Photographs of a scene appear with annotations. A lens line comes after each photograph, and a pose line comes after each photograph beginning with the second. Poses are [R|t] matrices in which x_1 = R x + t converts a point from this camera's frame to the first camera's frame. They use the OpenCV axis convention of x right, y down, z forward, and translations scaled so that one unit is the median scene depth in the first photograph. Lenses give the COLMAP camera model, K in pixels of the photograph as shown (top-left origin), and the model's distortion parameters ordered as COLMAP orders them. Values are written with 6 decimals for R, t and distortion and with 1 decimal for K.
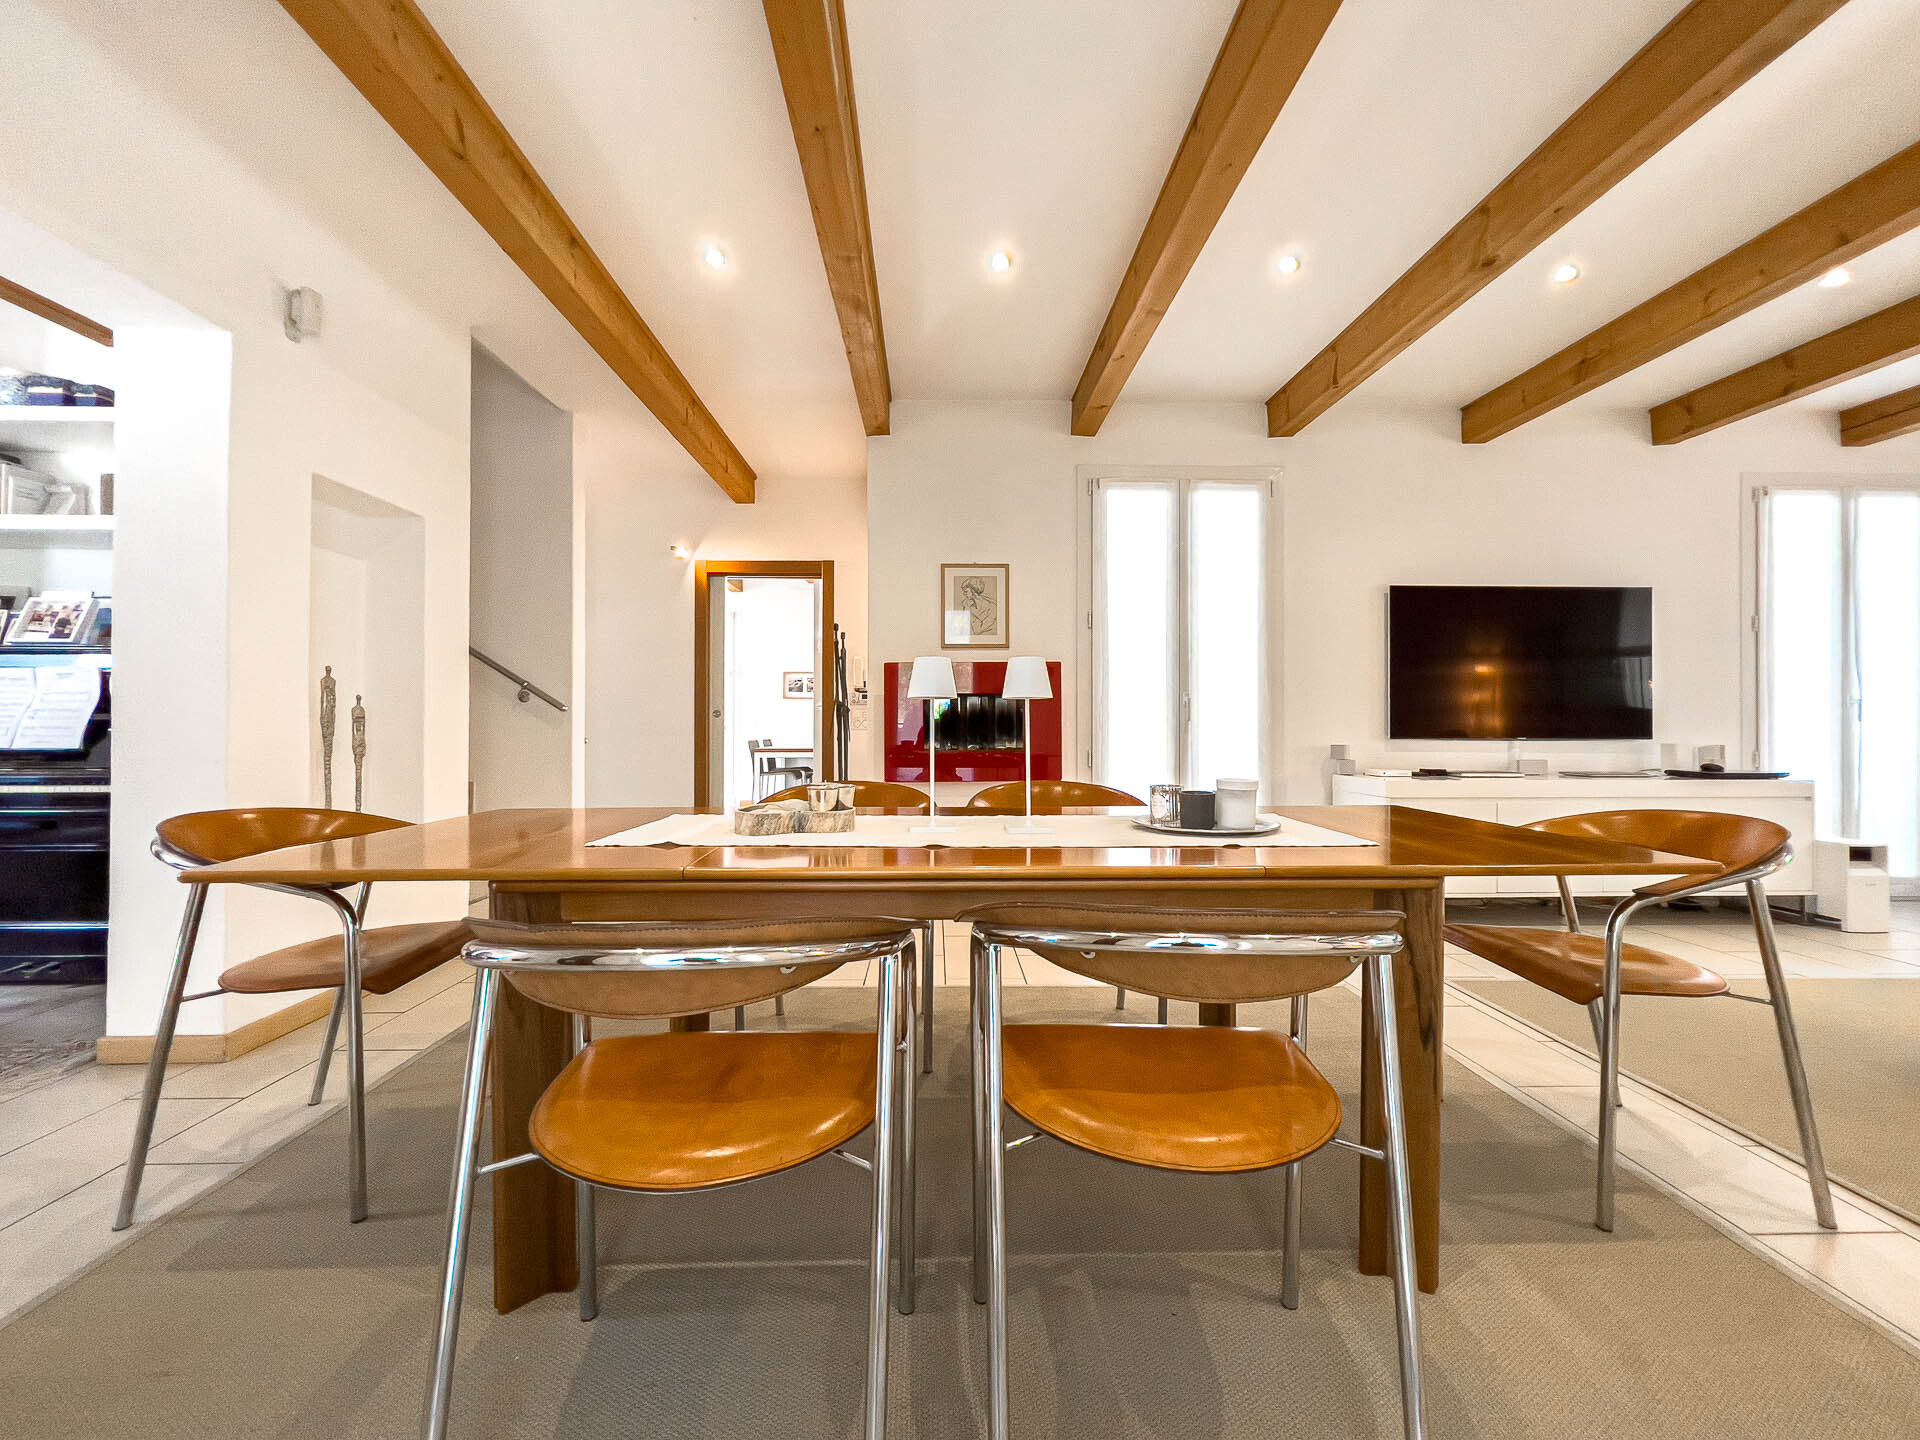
lens RADIAL K [[800.6, 0, 961.7], [0, 800.6, 712.0], [0, 0, 1]] dist [-0.000409, 0.000471]
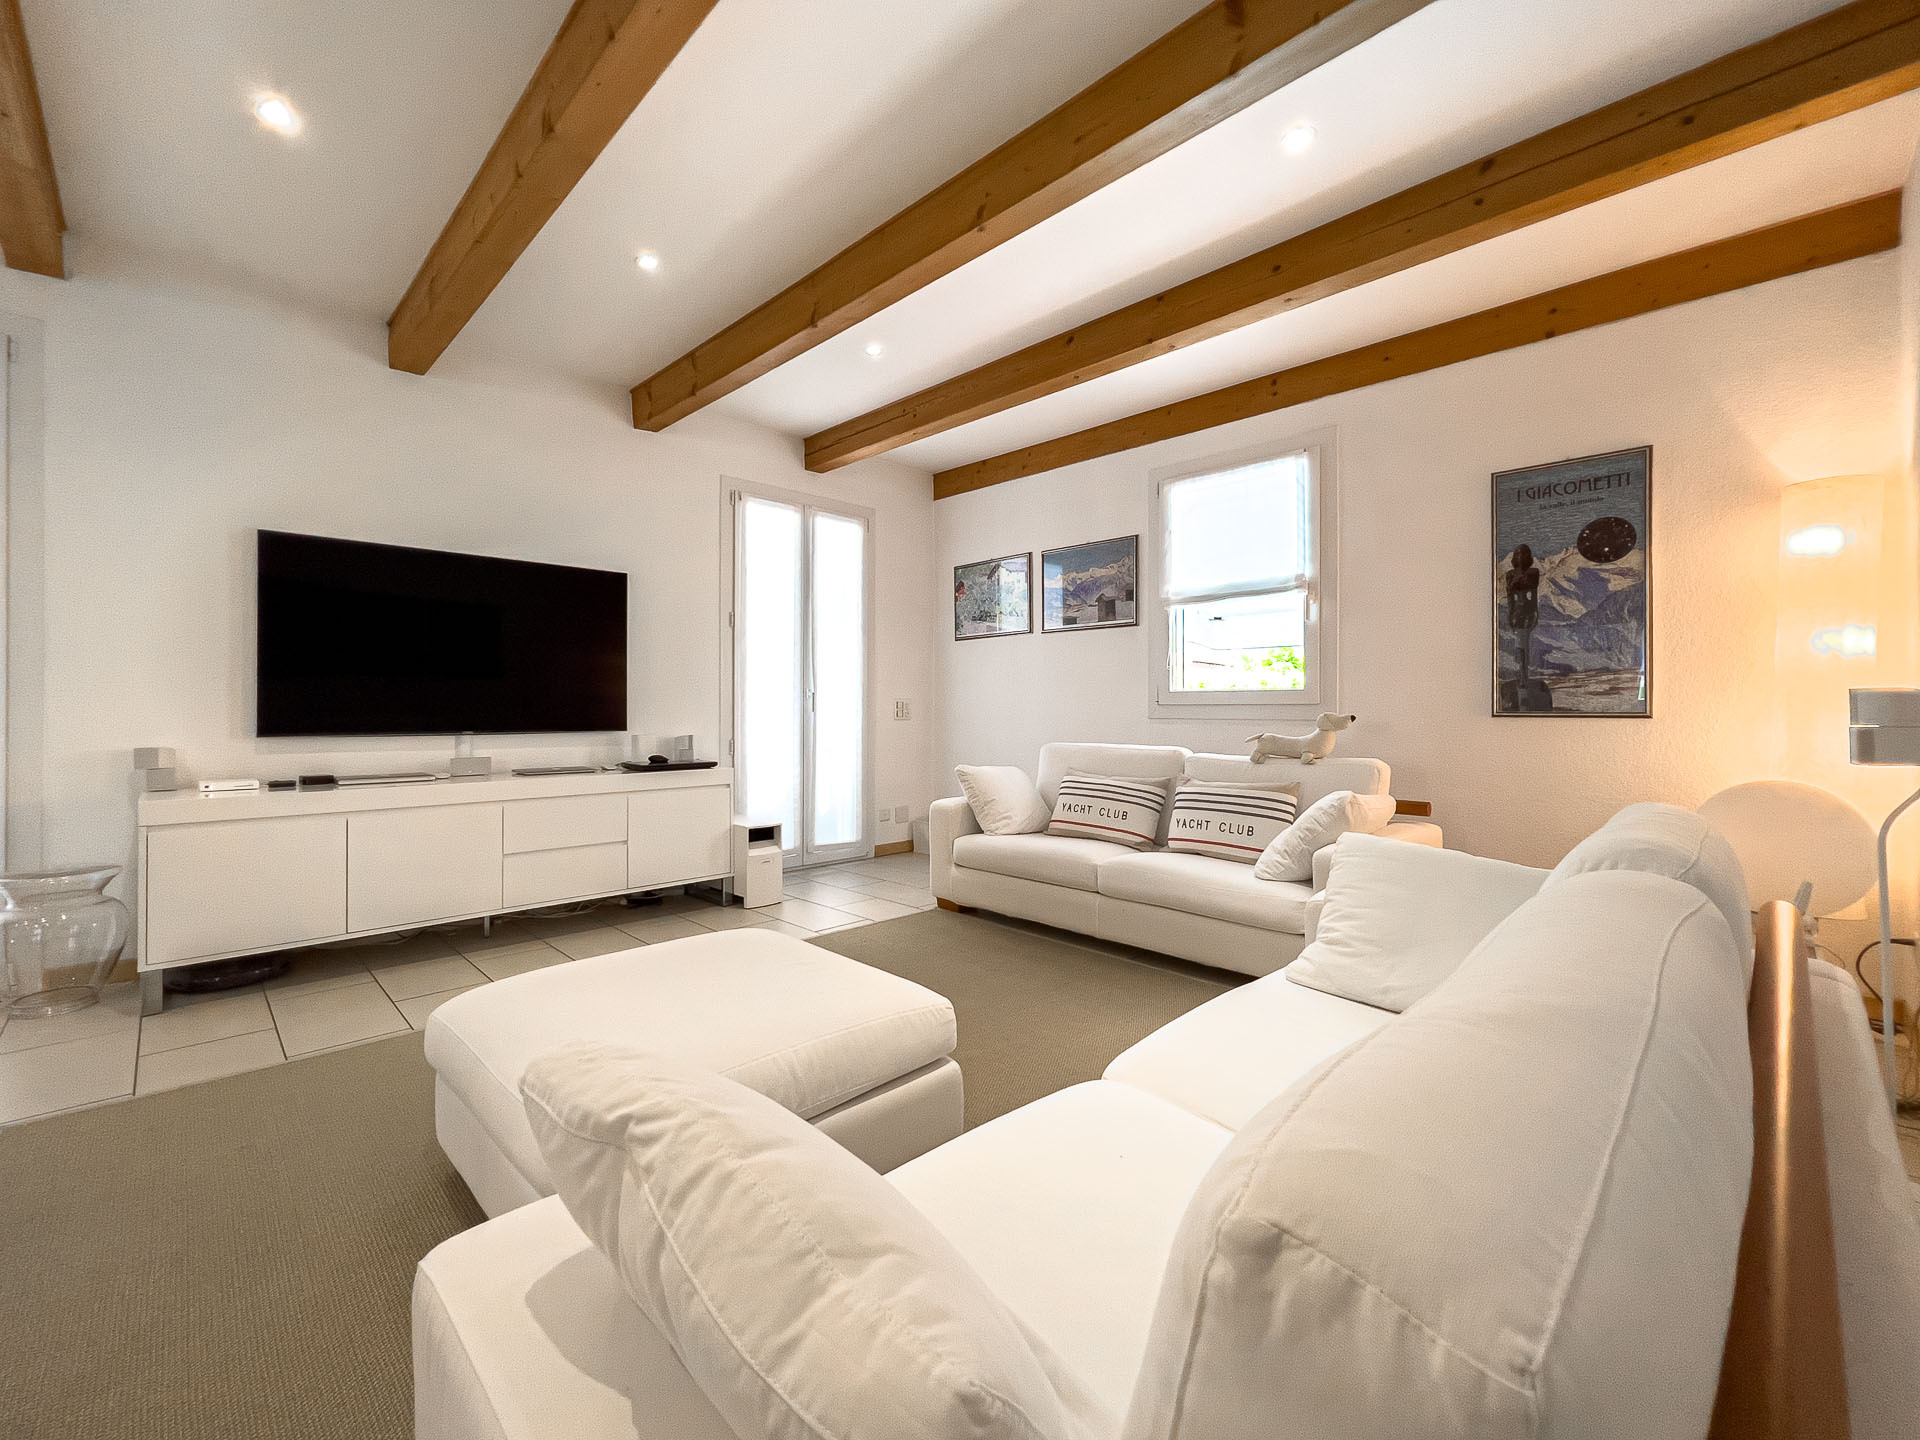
lens RADIAL K [[800.6, 0, 961.7], [0, 800.6, 712.0], [0, 0, 1]] dist [-0.000409, 0.000471]
pose [[0.731093, -0.003171, 0.682271, 0.504999], [-0.003358, 0.999960, 0.008246, 0.001791], [-0.682270, -0.008320, 0.731053, 0.020464]]
